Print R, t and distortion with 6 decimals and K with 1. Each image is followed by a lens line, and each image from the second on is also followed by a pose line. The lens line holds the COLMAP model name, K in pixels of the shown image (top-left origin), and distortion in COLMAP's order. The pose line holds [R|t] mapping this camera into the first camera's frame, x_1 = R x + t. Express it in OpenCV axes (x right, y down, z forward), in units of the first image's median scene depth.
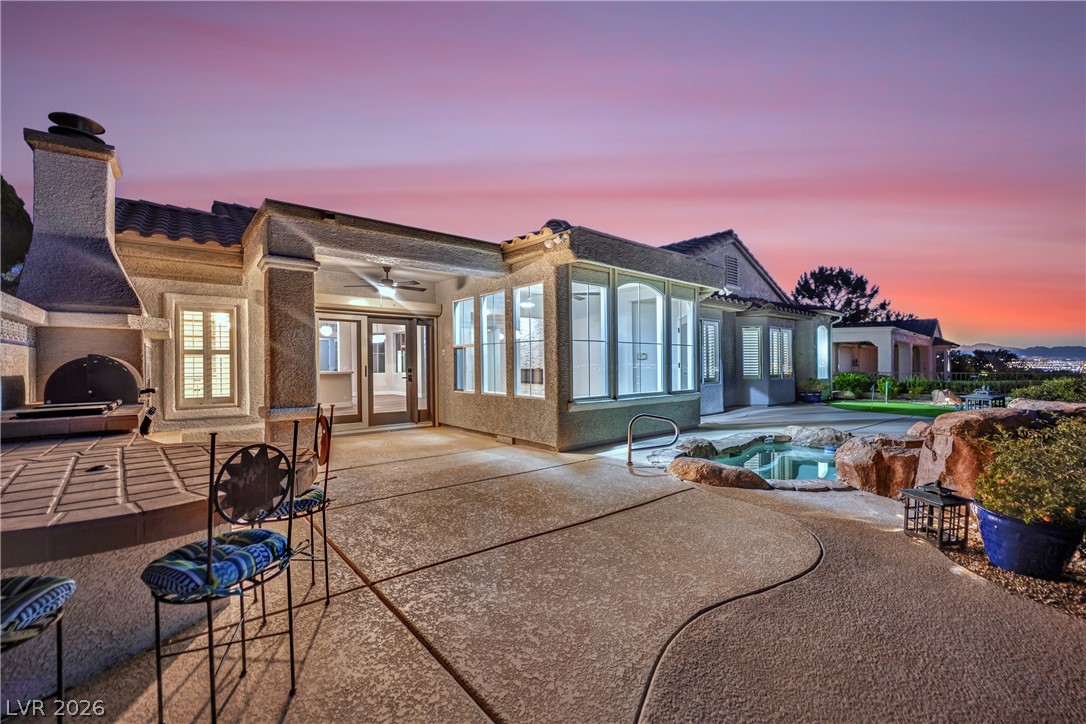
lens RADIAL K [[440.7, 0, 539.9], [0, 440.7, 353.7], [0, 0, 1]] dist [-0.018219, 0.000234]
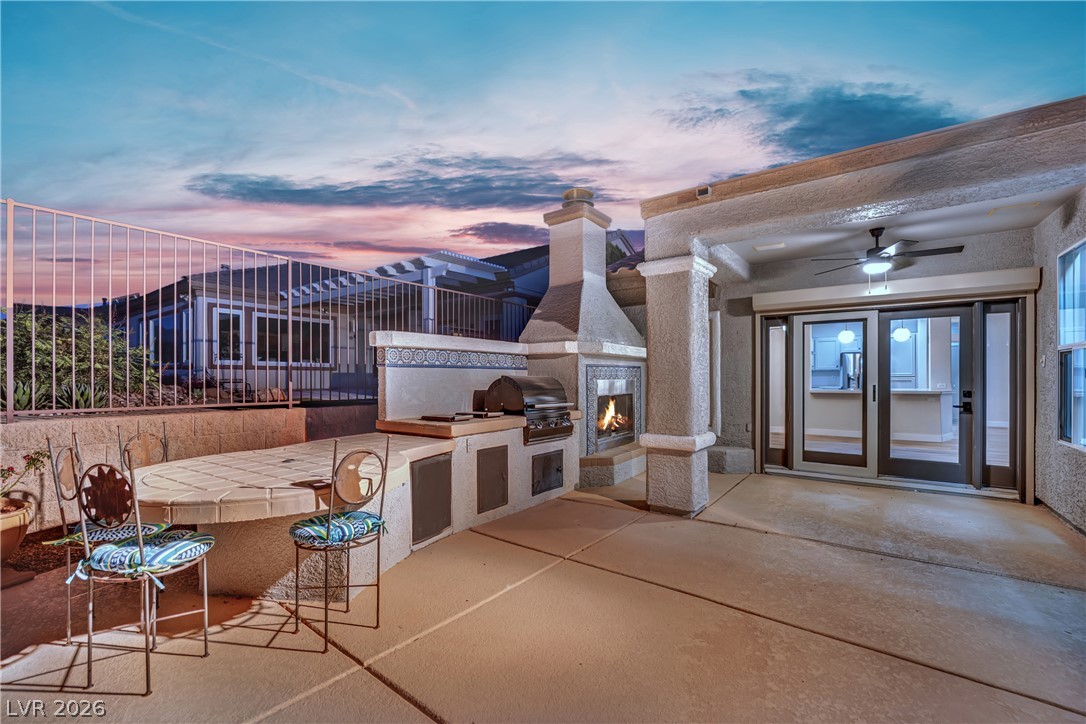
lens RADIAL K [[462.1, 0, 543.6], [0, 462.1, 377.6], [0, 0, 1]] dist [-0.016762, 0.000100]
pose [[0.250661, 0.006190, -0.968055, 0.114774], [0.021467, 0.999698, 0.011951, -0.001591], [0.967837, -0.023777, 0.250452, 0.255694]]
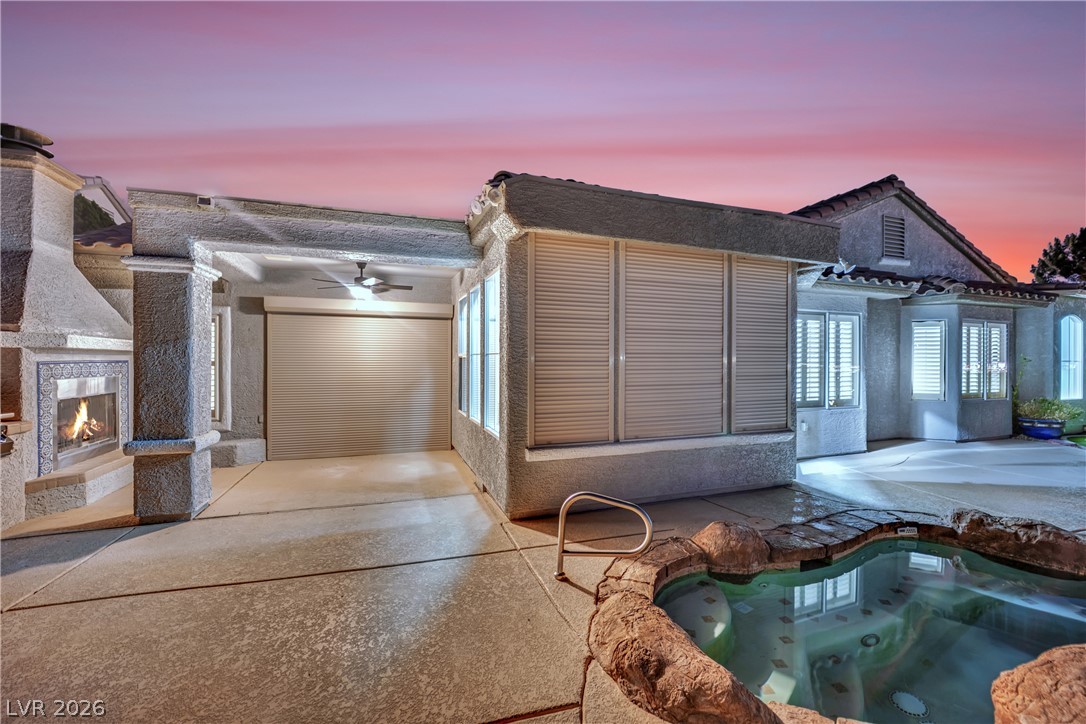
lens RADIAL K [[436.1, 0, 546.1], [0, 436.1, 360.0], [0, 0, 1]] dist [-0.023375, -0.000003]
pose [[0.941135, 0.007581, -0.337946, 0.183660], [0.001156, 0.999670, 0.025643, -0.022021], [0.338029, -0.024524, 0.940816, 0.230631]]
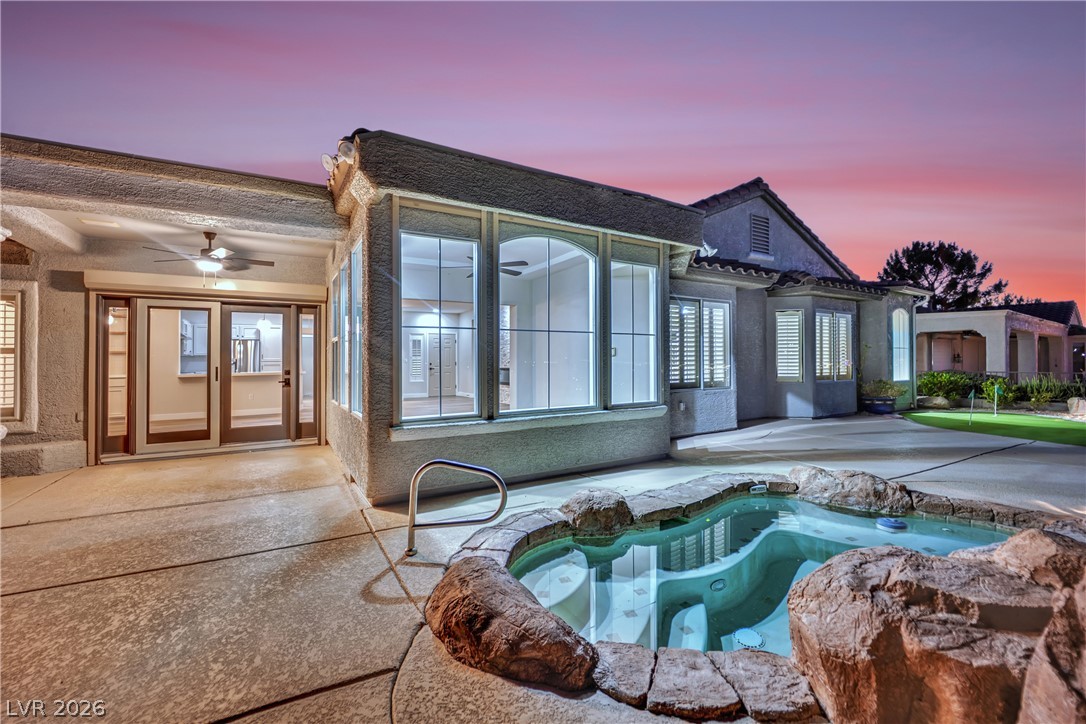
lens RADIAL K [[443.7, 0, 548.2], [0, 443.7, 358.4], [0, 0, 1]] dist [-0.023368, 0.000373]
pose [[0.989551, -0.005476, -0.144082, 0.218140], [0.007922, 0.999834, 0.016412, 0.004063], [0.143968, -0.017382, 0.989430, 0.244817]]
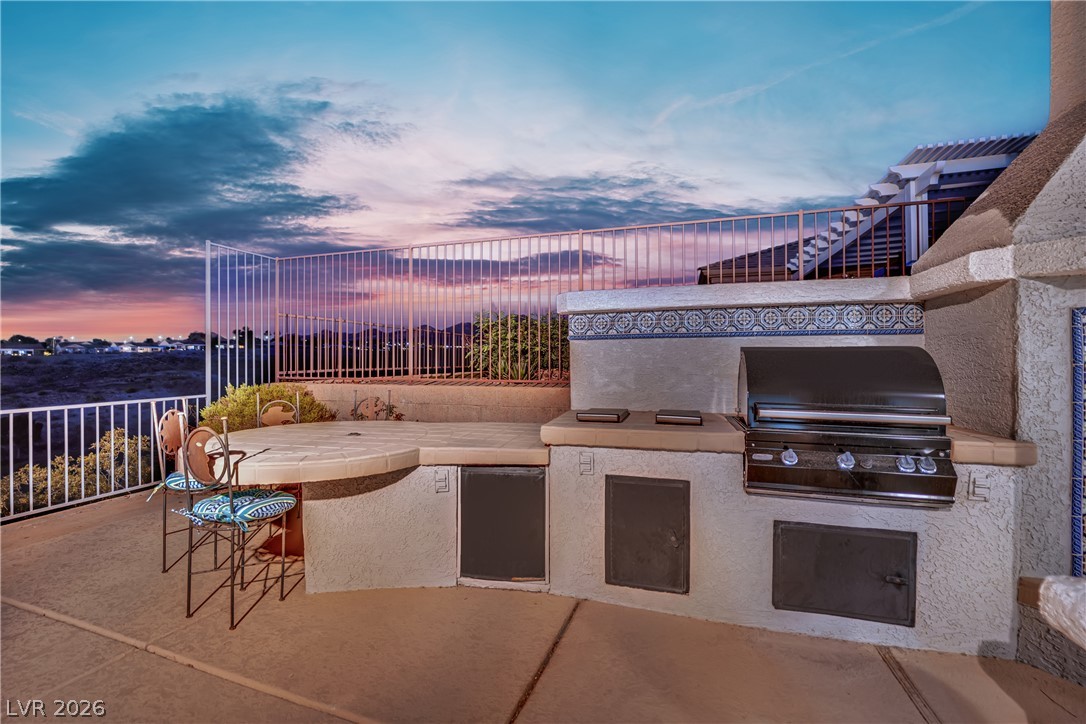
lens RADIAL K [[440.7, 0, 539.9], [0, 440.7, 353.7], [0, 0, 1]] dist [-0.018219, 0.000234]
pose [[-0.835989, 0.010013, -0.548655, -0.148495], [0.026989, 0.999374, -0.022885, 0.007191], [0.548082, -0.033939, -0.835736, 0.482300]]
